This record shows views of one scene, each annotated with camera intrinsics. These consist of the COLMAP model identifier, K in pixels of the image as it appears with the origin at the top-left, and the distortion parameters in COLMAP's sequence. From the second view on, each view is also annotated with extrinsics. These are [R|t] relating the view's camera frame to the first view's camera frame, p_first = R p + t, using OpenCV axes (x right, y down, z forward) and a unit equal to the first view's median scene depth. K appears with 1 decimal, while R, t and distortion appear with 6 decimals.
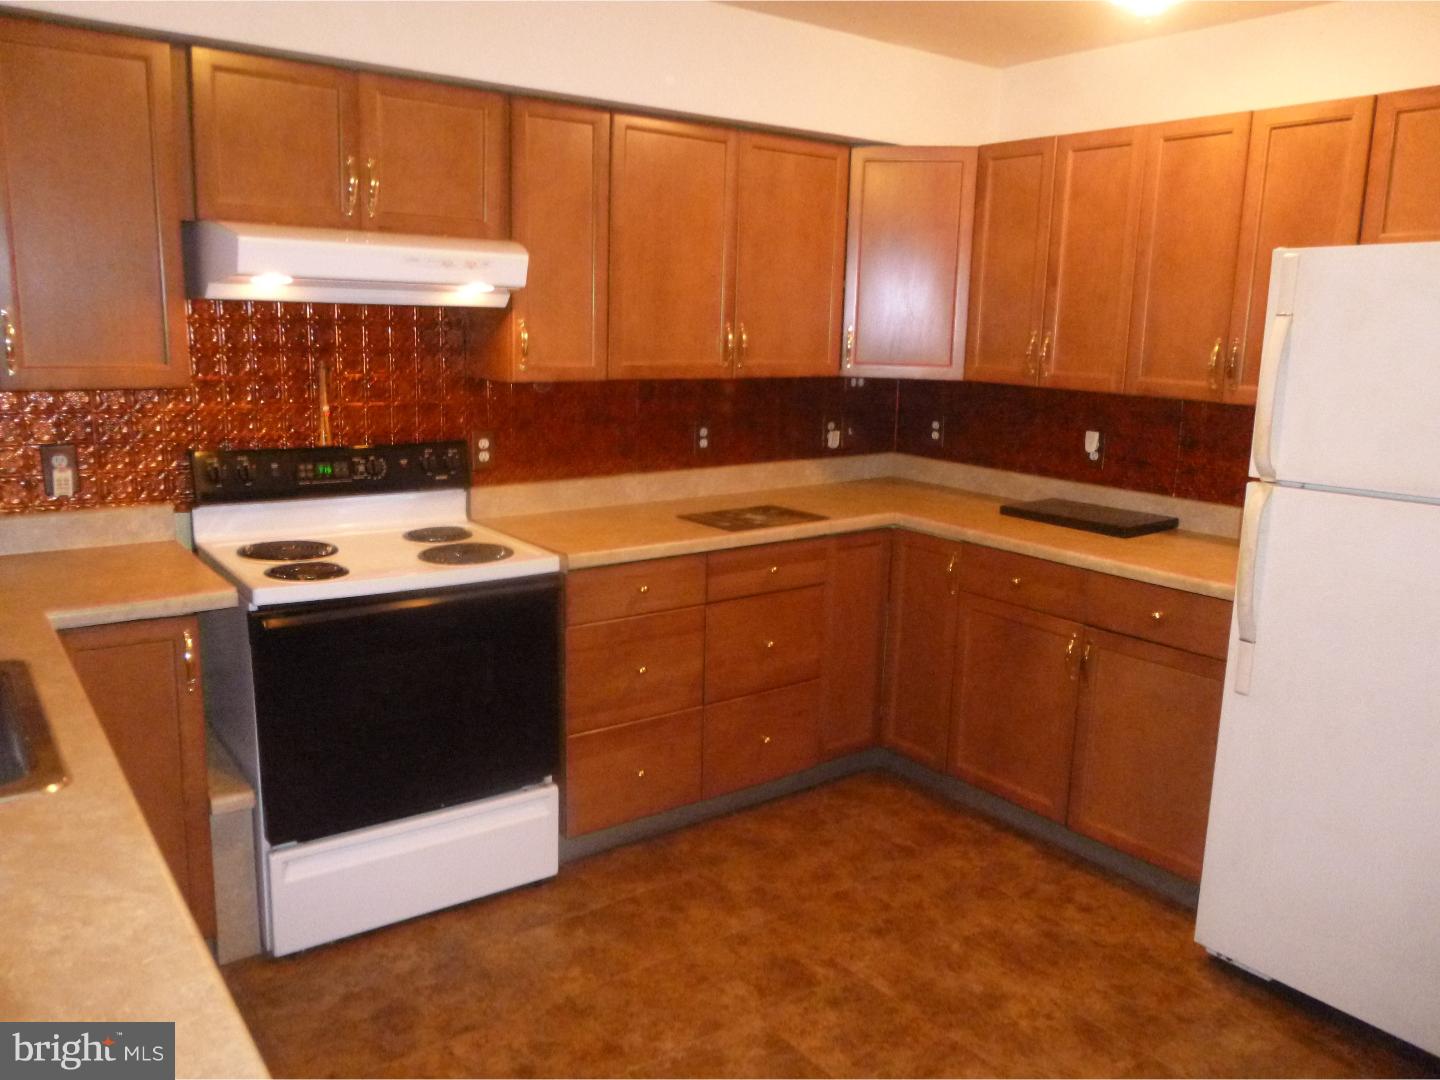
lens RADIAL K [[1105.8, 0, 720.0], [0, 1105.8, 540.0], [0, 0, 1]] dist [-0.119903, 0.217302]
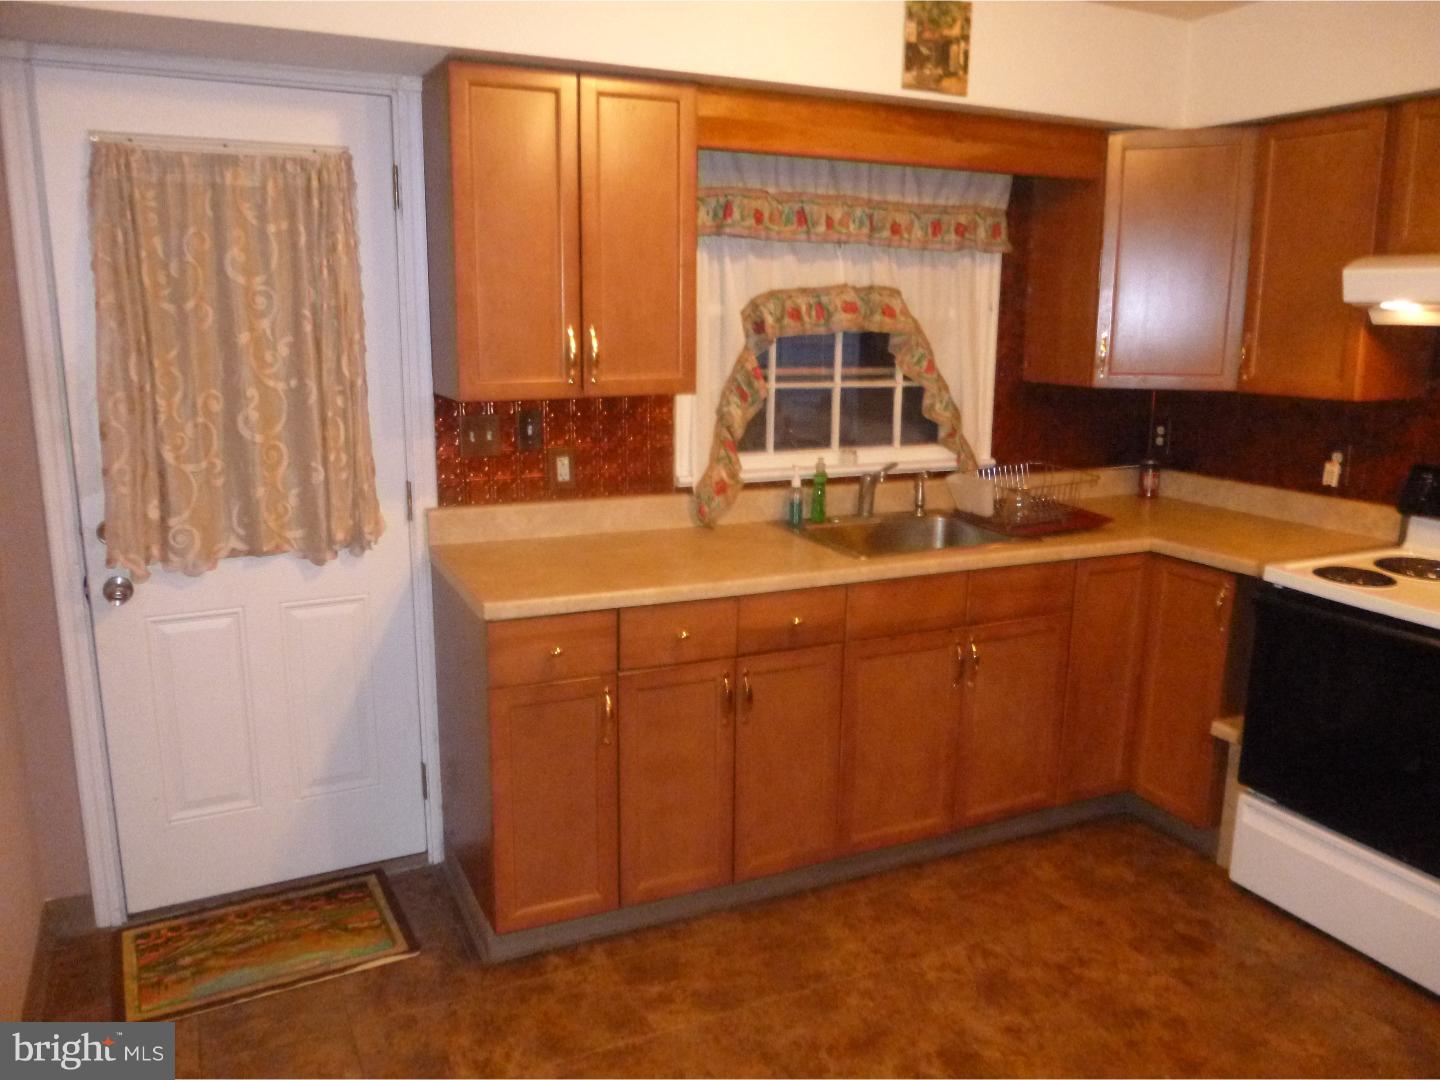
lens RADIAL K [[1127.5, 0, 728.1], [0, 1127.5, 542.9], [0, 0, 1]] dist [-0.025078, 0.020045]
pose [[-0.203762, 0.169865, -0.964172, 0.734675], [-0.210181, 0.954280, 0.212540, -0.097794], [0.956193, 0.245958, -0.158744, 0.523664]]
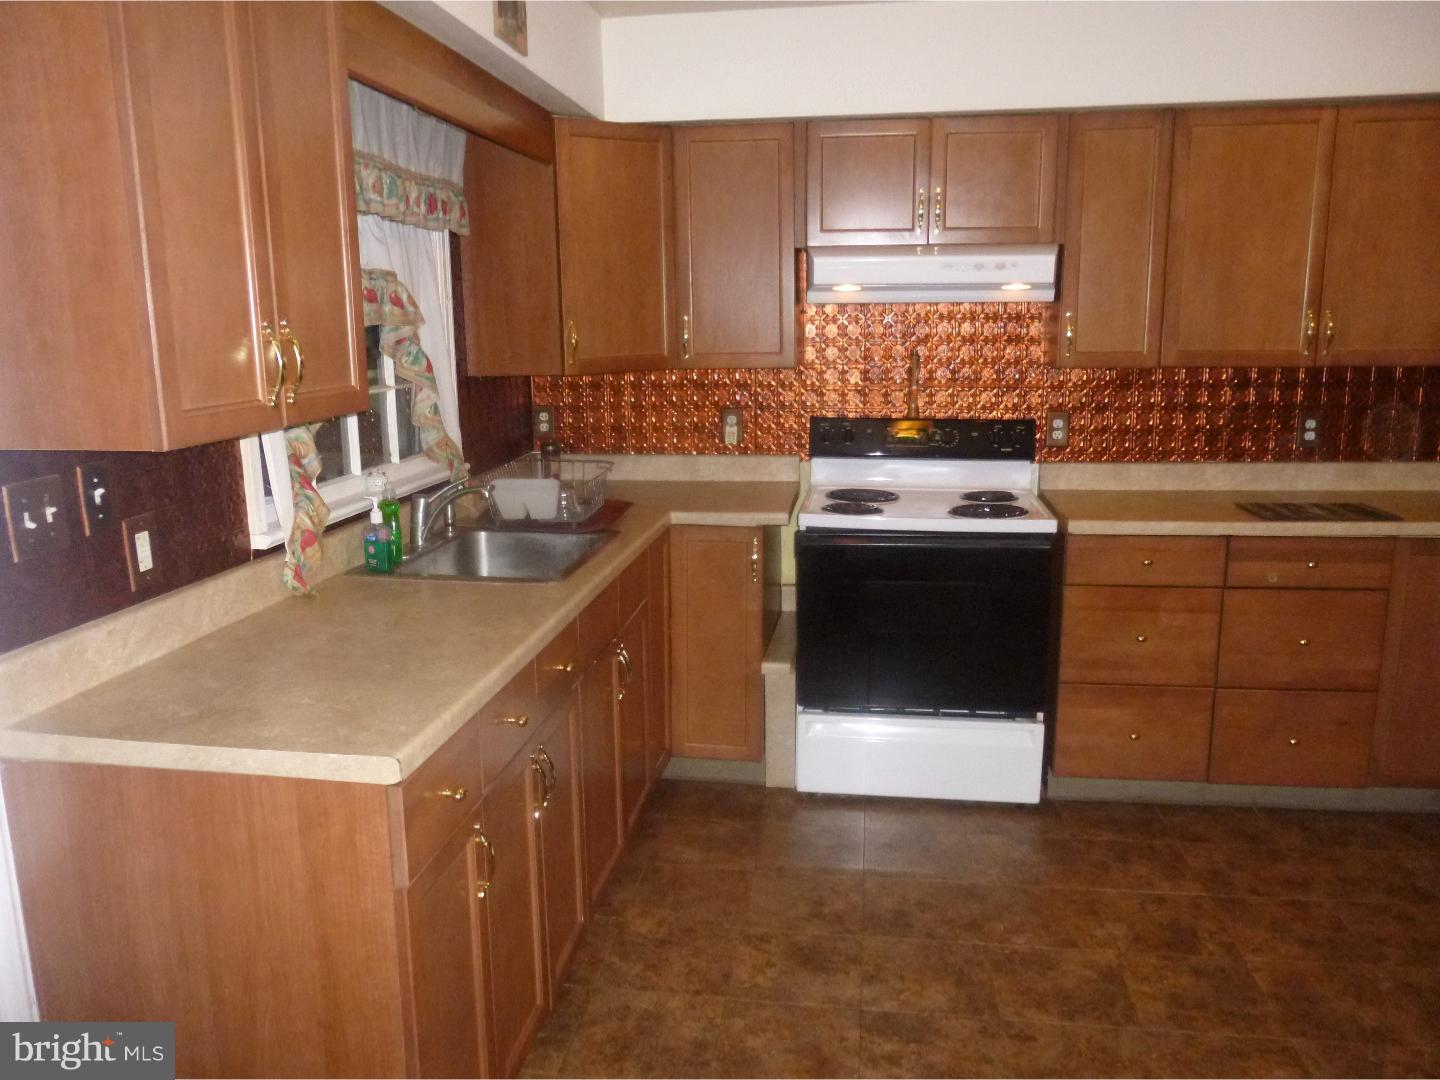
lens RADIAL K [[1127.5, 0, 728.1], [0, 1127.5, 542.9], [0, 0, 1]] dist [-0.025078, 0.020045]
pose [[0.705747, 0.106274, -0.700447, 0.429179], [-0.109450, 0.993171, 0.040408, 0.028391], [0.699958, 0.048146, 0.712559, -0.064085]]
